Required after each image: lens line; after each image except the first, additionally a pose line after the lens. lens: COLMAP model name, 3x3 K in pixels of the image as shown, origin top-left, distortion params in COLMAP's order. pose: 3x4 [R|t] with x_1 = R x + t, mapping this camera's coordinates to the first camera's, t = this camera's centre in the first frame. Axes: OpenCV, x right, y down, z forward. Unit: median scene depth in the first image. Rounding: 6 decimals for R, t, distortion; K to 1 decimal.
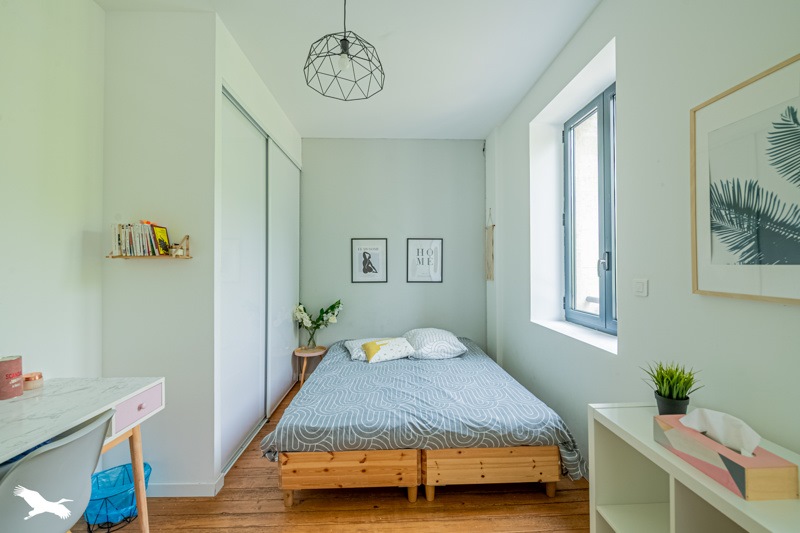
lens RADIAL K [[320.3, 0, 400.0], [0, 320.3, 266.5], [0, 0, 1]] dist [-0.000897, -0.004005]
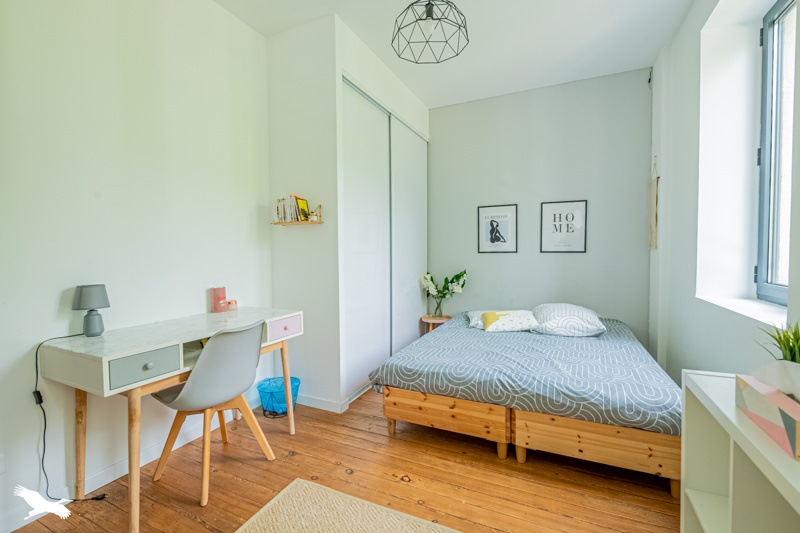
lens RADIAL K [[347.0, 0, 400.0], [0, 347.0, 266.5], [0, 0, 1]] dist [0.000521, -0.004727]
pose [[0.891560, 0.014382, -0.452675, 0.238402], [0.008662, 0.998771, 0.048791, 0.081390], [0.452820, -0.047421, 0.890340, -0.080880]]
